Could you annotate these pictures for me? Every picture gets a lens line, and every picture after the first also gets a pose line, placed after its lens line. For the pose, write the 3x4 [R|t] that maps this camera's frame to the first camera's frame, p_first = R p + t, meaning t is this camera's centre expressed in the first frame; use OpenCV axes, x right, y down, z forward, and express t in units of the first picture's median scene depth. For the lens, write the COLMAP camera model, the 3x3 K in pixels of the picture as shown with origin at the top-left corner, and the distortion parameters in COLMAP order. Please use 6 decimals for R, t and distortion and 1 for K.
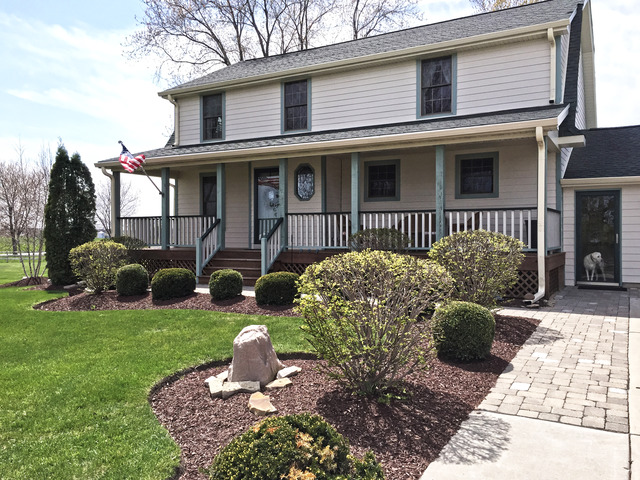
lens RADIAL K [[567.8, 0, 320.0], [0, 567.8, 240.0], [0, 0, 1]] dist [0.109574, -0.165113]
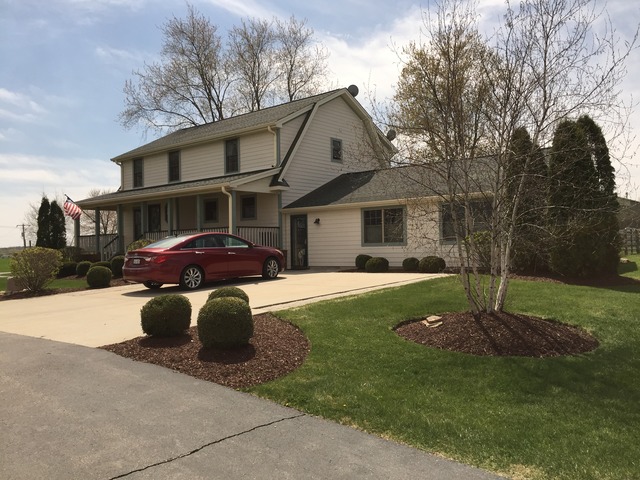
lens RADIAL K [[567.8, 0, 320.0], [0, 567.8, 240.0], [0, 0, 1]] dist [0.109574, -0.165113]
pose [[0.981534, -0.021287, -0.190099, 0.685978], [0.016326, 0.999485, -0.027621, 0.031487], [0.190589, 0.024008, 0.981376, -0.549262]]
